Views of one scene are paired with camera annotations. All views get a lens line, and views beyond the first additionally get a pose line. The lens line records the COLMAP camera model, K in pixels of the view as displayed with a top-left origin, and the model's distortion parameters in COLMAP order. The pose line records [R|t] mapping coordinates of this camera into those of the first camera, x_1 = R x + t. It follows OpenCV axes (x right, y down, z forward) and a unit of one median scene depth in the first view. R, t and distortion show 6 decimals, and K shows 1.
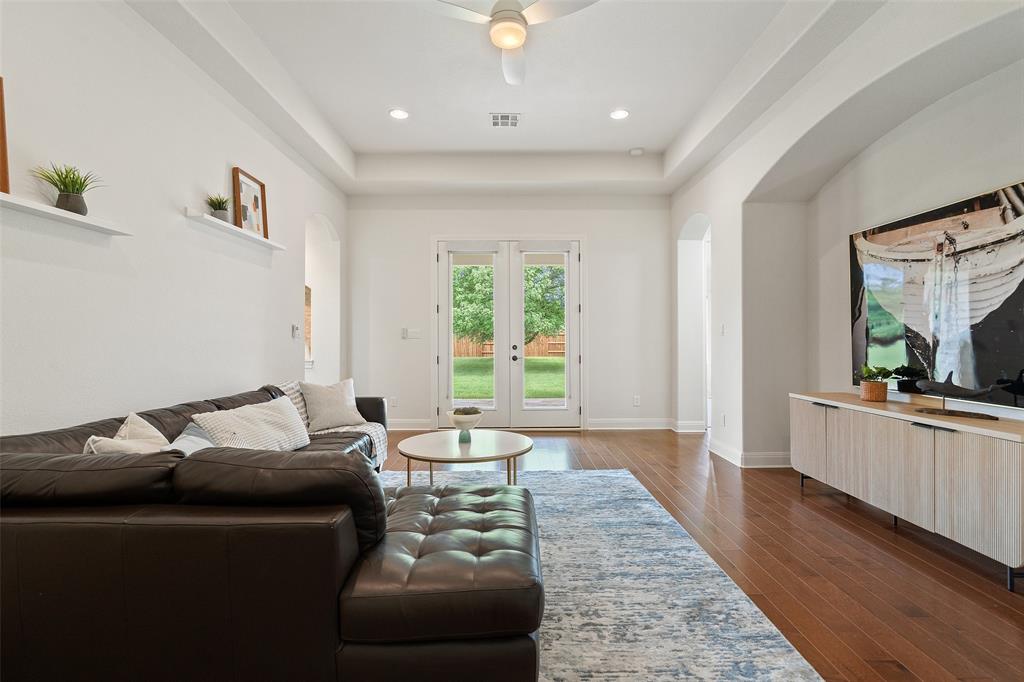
lens RADIAL K [[467.5, 0, 512.2], [0, 467.5, 338.1], [0, 0, 1]] dist [-0.021706, 0.000365]
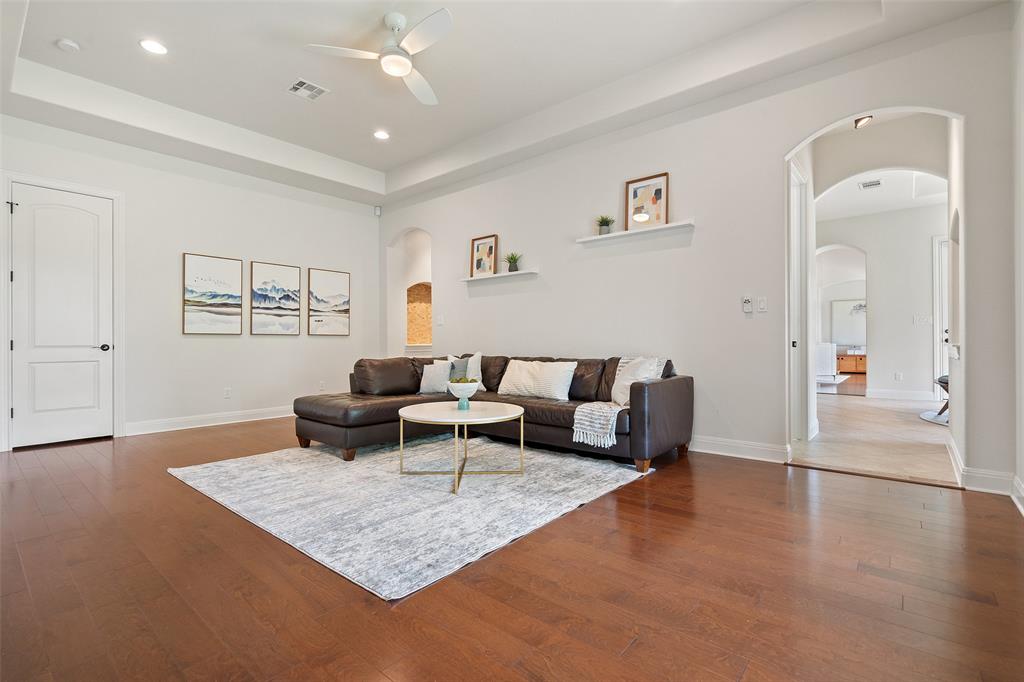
lens RADIAL K [[467.5, 0, 512.2], [0, 467.5, 338.1], [0, 0, 1]] dist [-0.021706, 0.000365]
pose [[-0.644301, 0.002042, -0.764770, 0.752698], [0.010248, 0.999930, -0.005964, 0.077418], [0.764704, -0.011680, -0.644276, 2.064367]]
